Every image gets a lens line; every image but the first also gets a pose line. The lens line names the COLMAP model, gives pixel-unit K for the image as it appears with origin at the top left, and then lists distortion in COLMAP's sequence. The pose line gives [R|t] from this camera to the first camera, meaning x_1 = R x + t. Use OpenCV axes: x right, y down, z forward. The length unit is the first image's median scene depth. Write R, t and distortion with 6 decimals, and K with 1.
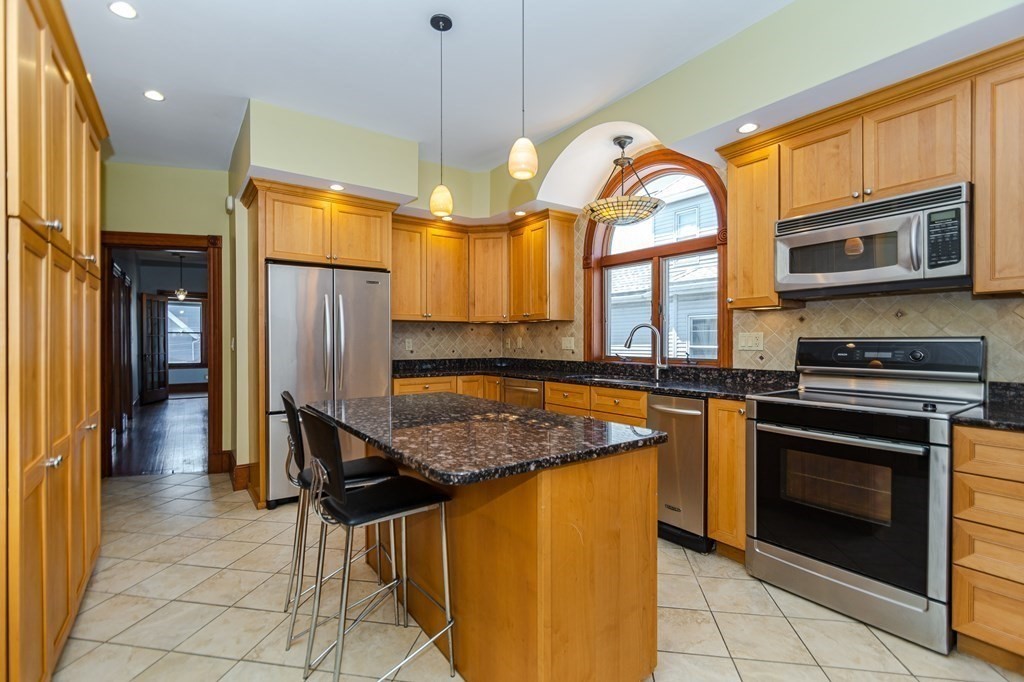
lens RADIAL K [[466.7, 0, 509.3], [0, 466.7, 342.8], [0, 0, 1]] dist [0.009162, 0.001427]
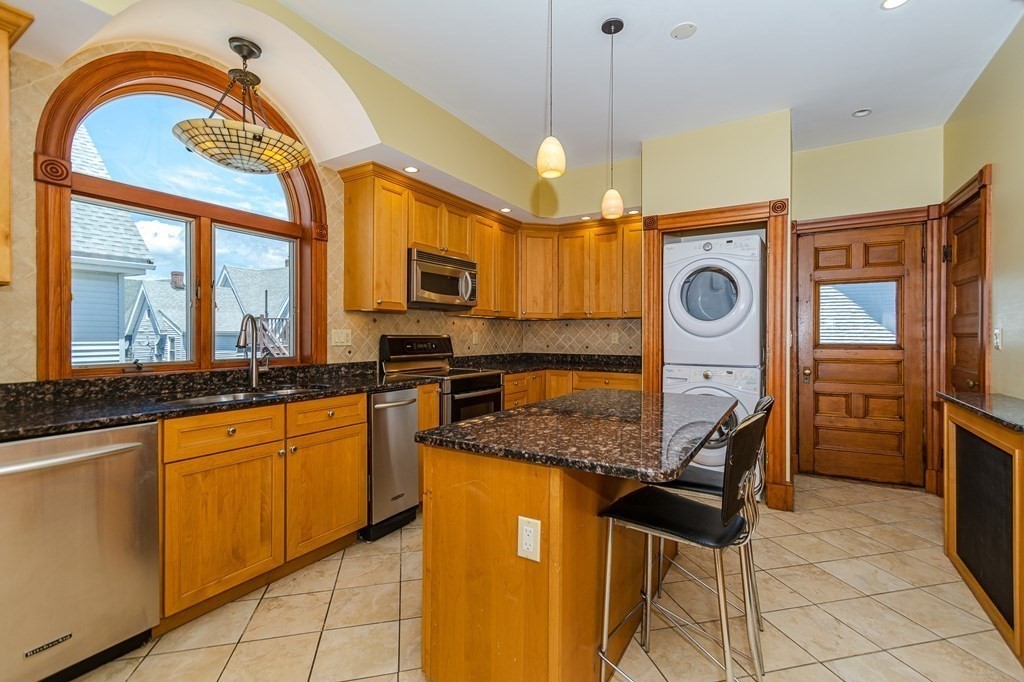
lens RADIAL K [[466.7, 0, 513.0], [0, 466.7, 338.3], [0, 0, 1]] dist [0.009162, 0.001427]
pose [[-0.398217, -0.005141, 0.917277, -0.557094], [0.000477, 0.999983, 0.005811, -0.006738], [-0.917291, 0.002752, -0.398208, 0.917833]]
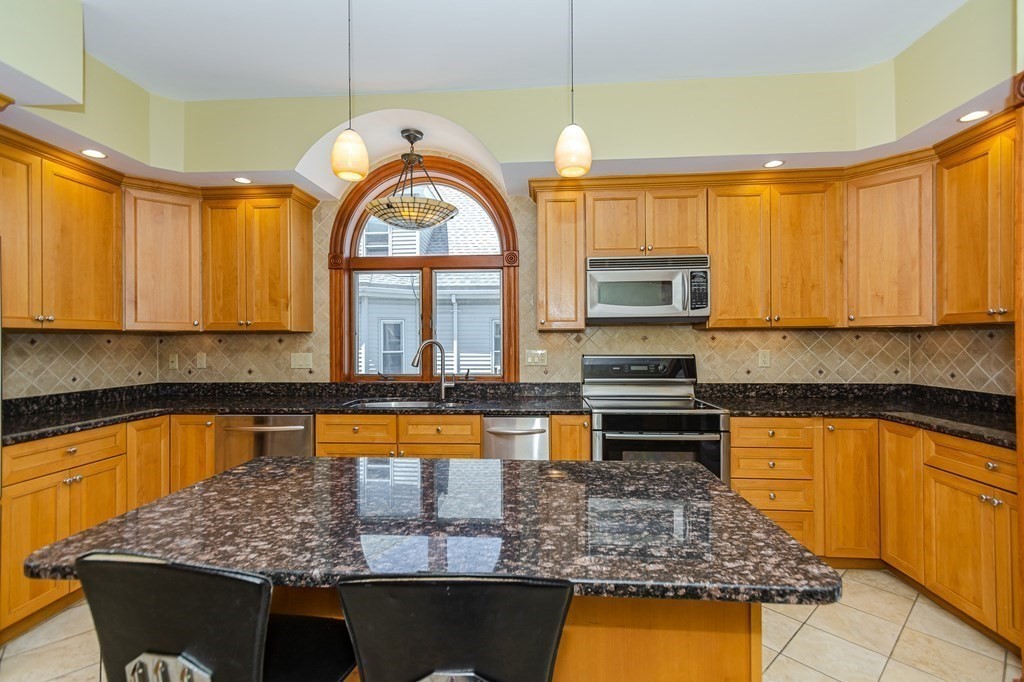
lens RADIAL K [[466.7, 0, 506.9], [0, 466.7, 338.1], [0, 0, 1]] dist [0.009162, 0.001427]
pose [[0.636765, 0.000868, 0.771057, -0.331950], [0.007844, 0.999940, -0.007603, -0.035804], [-0.771018, 0.010889, 0.636720, 0.296375]]
